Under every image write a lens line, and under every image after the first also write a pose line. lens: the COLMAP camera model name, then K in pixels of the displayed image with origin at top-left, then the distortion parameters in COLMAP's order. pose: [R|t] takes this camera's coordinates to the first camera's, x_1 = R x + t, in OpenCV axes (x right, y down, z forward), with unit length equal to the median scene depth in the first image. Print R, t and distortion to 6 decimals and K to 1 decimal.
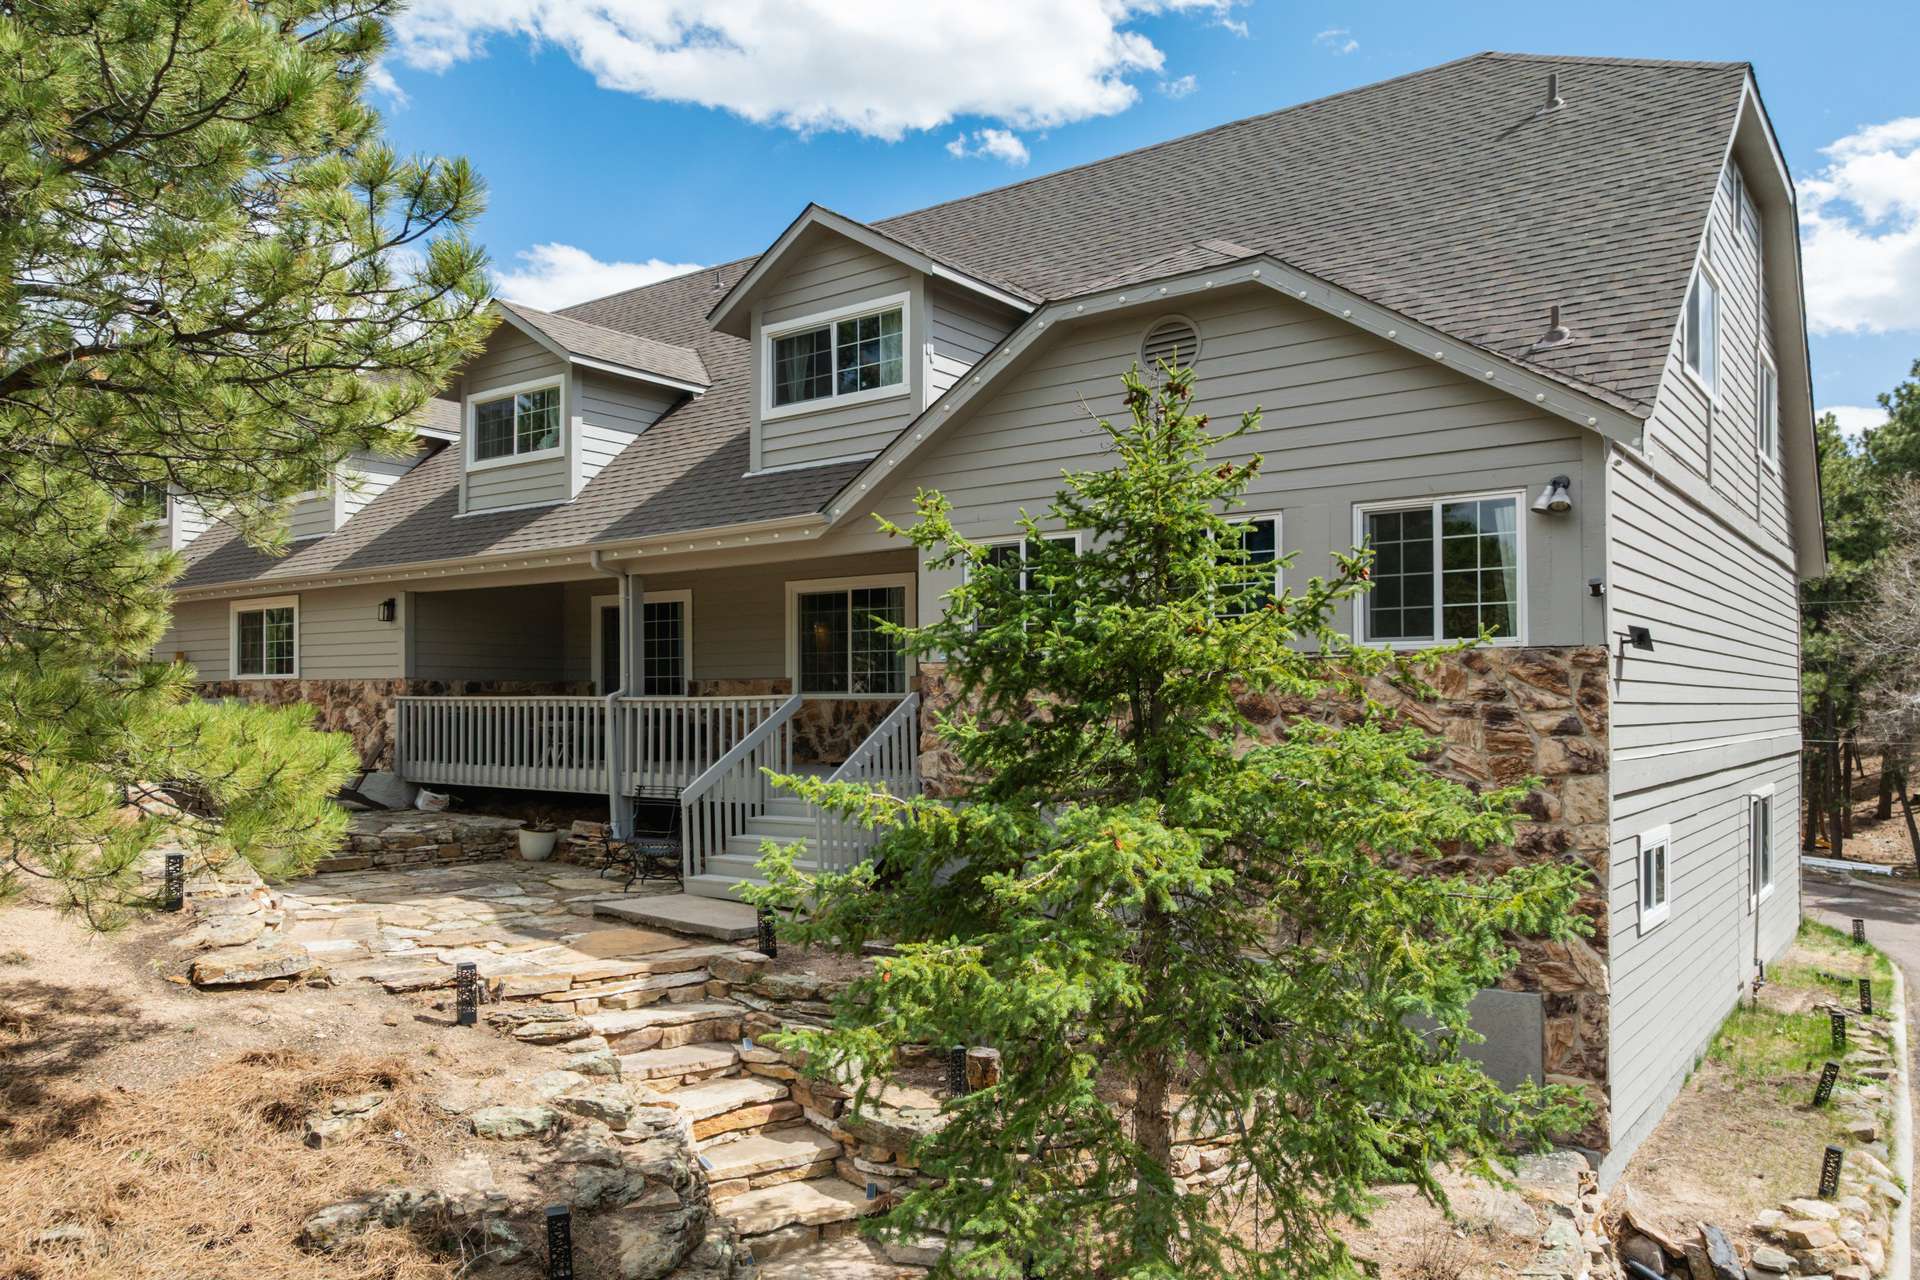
lens RADIAL K [[1304.1, 0, 960.0], [0, 1304.1, 640.0], [0, 0, 1]] dist [-0.005913, -0.001610]
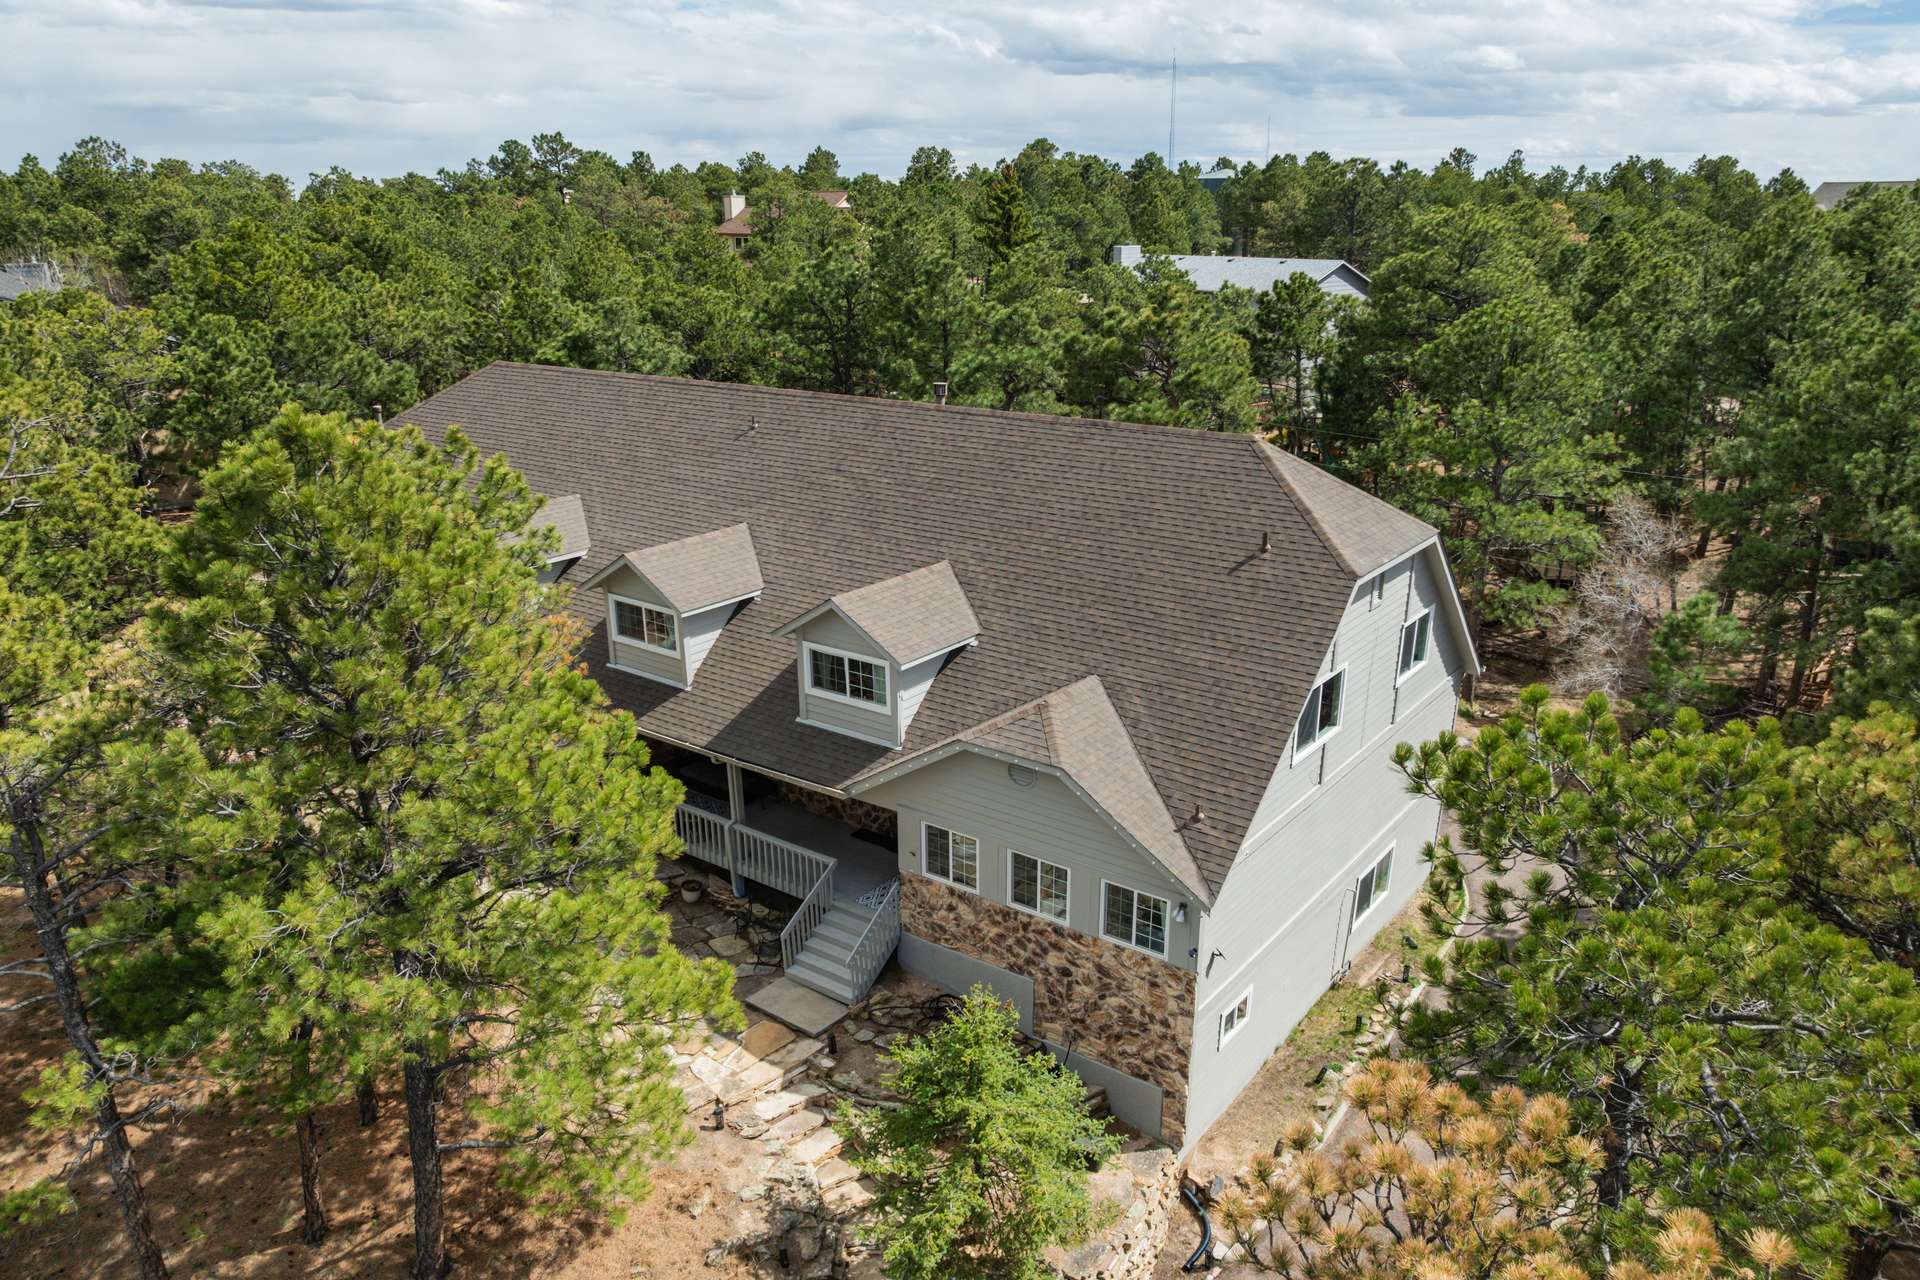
lens RADIAL K [[1304.1, 0, 960.0], [0, 1304.1, 640.0], [0, 0, 1]] dist [-0.005913, -0.001610]
pose [[0.999979, -0.005446, -0.003455, 0.089999], [0.006347, 0.926074, 0.377289, -1.375952], [0.001145, -0.377303, 0.926089, -0.883474]]
